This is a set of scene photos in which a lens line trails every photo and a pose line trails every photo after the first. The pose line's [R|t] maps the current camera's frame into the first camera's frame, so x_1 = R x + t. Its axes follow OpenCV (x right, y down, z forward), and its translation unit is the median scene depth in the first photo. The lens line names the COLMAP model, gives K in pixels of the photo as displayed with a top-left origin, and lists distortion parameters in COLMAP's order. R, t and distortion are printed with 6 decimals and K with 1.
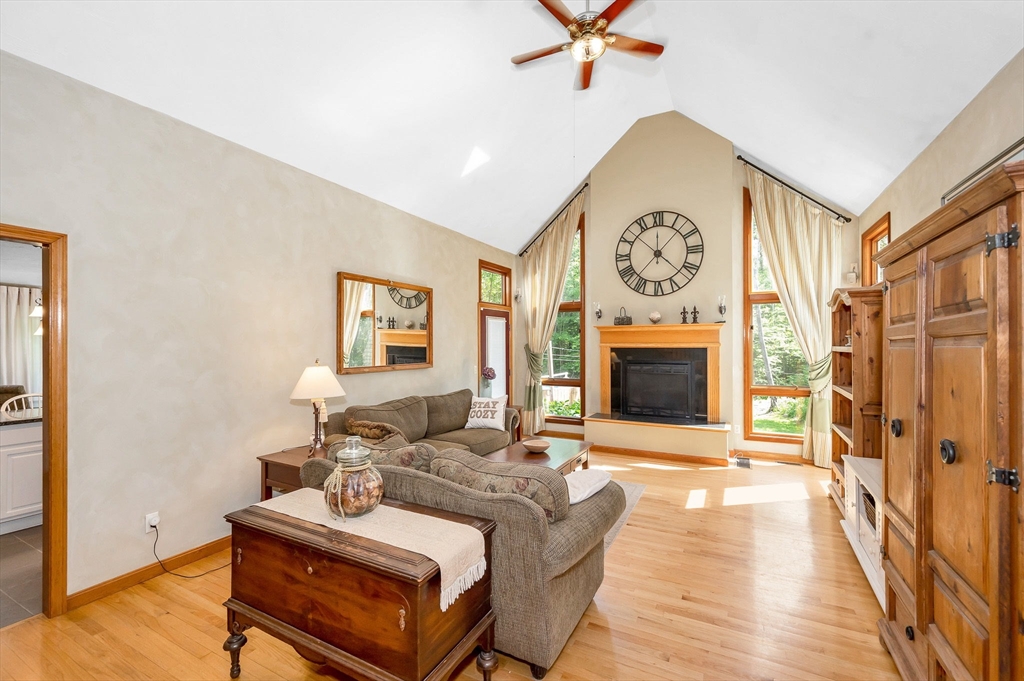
lens RADIAL K [[414.6, 0, 530.6], [0, 414.6, 342.7], [0, 0, 1]] dist [-0.000166, 0.000000]
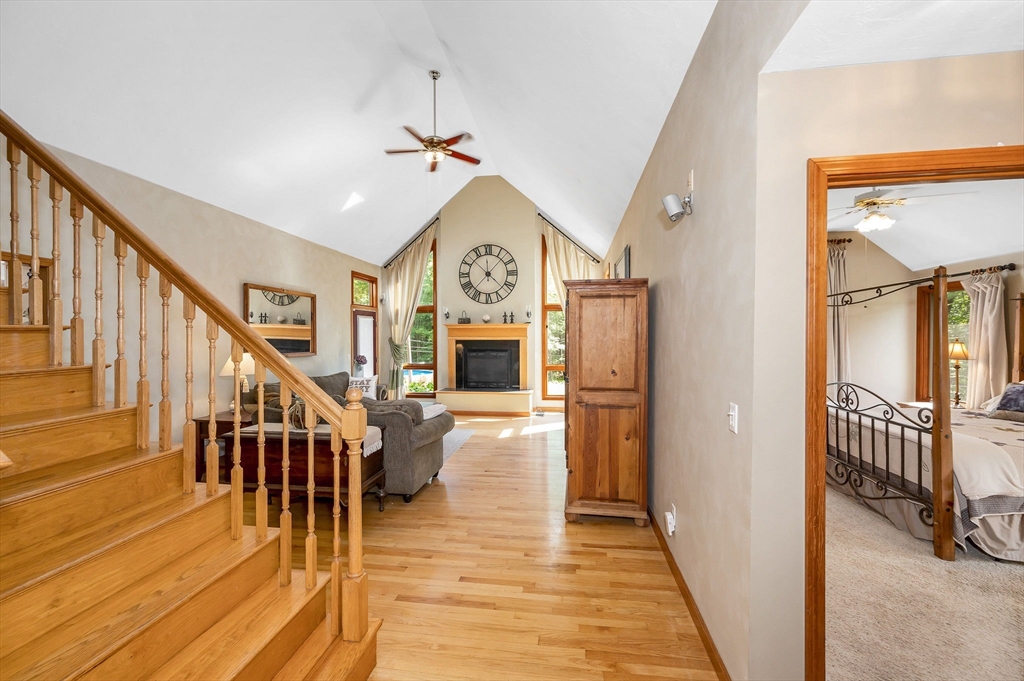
lens RADIAL K [[379.5, 0, 517.4], [0, 379.5, 339.5], [0, 0, 1]] dist [0.000807, 0.000026]
pose [[0.946011, -0.002171, 0.324126, -0.021940], [-0.000626, 0.999963, 0.008526, -0.000701], [-0.324133, -0.008268, 0.945976, -0.273485]]
